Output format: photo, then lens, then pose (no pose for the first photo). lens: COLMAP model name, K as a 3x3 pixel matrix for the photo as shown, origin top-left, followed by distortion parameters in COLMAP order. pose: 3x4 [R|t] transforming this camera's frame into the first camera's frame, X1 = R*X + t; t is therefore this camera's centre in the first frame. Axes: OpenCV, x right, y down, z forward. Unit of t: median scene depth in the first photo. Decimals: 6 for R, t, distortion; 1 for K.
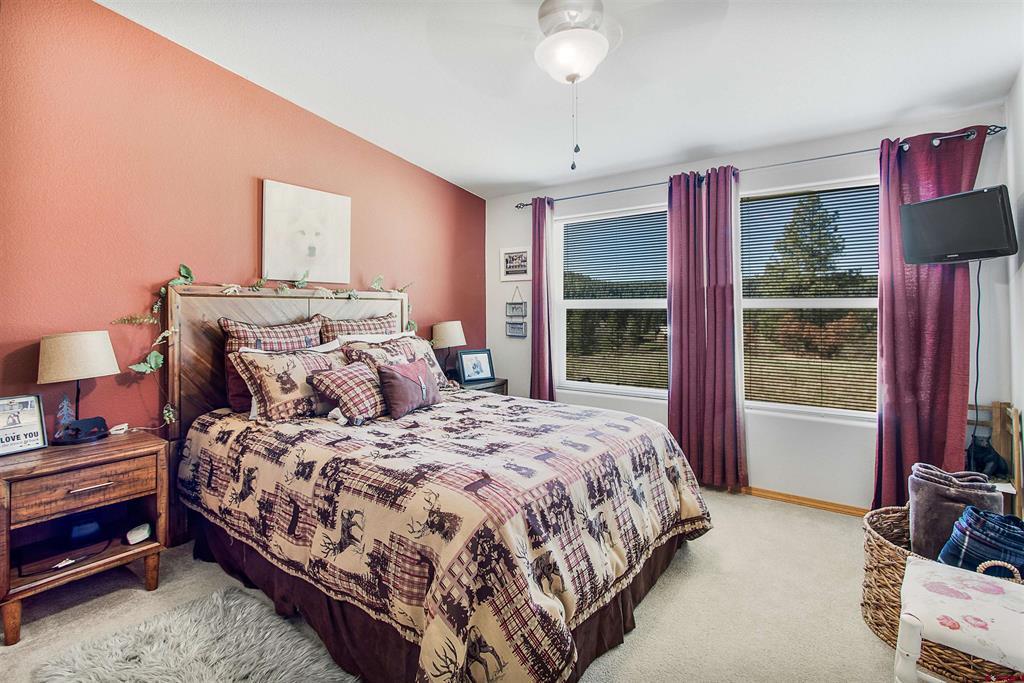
lens RADIAL K [[490.5, 0, 513.5], [0, 490.5, 301.3], [0, 0, 1]] dist [-0.029728, 0.000082]
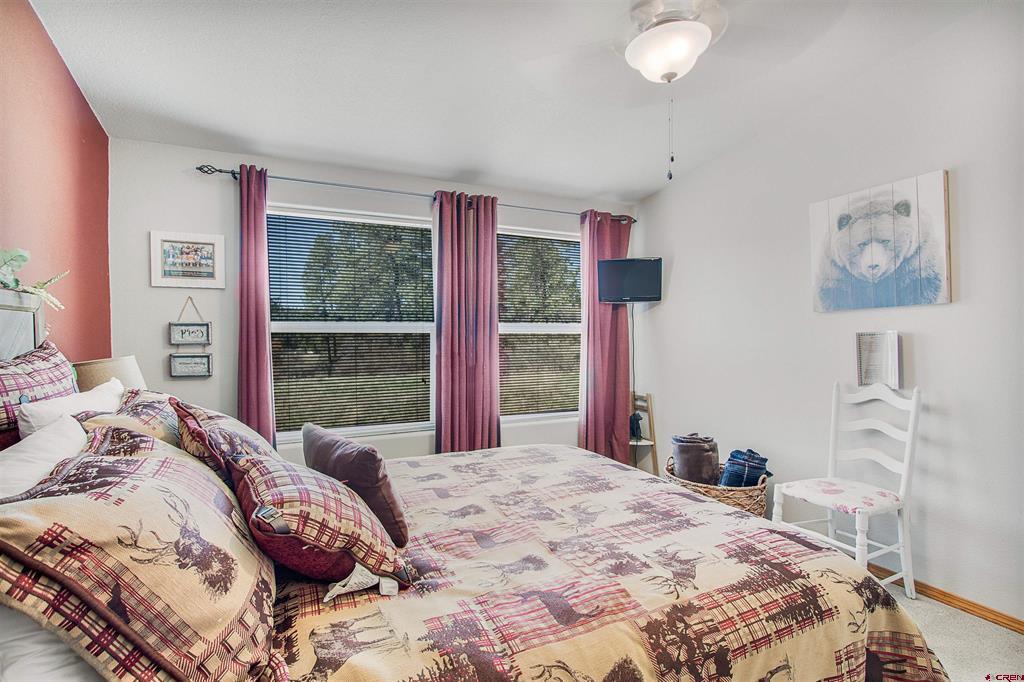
lens RADIAL K [[484.6, 0, 516.0], [0, 484.6, 333.6], [0, 0, 1]] dist [-0.017099, -0.000002]
pose [[0.460591, 0.000430, 0.887612, -0.668899], [-0.012625, 0.999902, 0.006067, 0.013799], [-0.887523, -0.014001, 0.460551, 0.690830]]
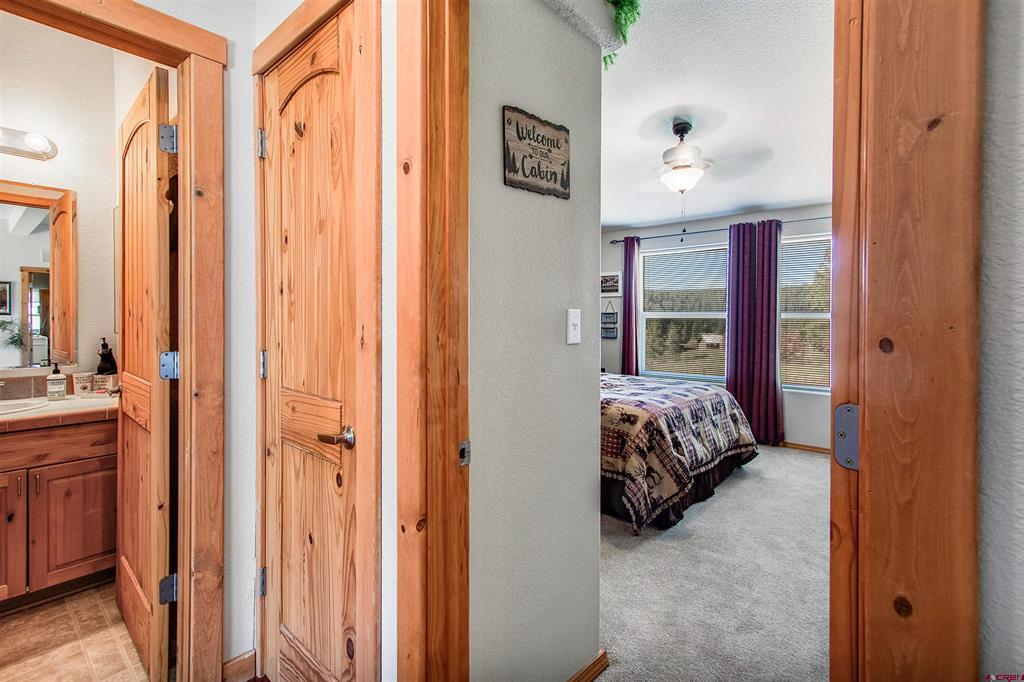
lens RADIAL K [[486.5, 0, 506.9], [0, 486.5, 322.4], [0, 0, 1]] dist [-0.015408, 0.000391]
pose [[0.995670, 0.005431, -0.092802, -0.296054], [-0.002764, 0.999580, 0.028842, -0.018226], [0.092919, -0.028461, 0.995267, -0.715503]]
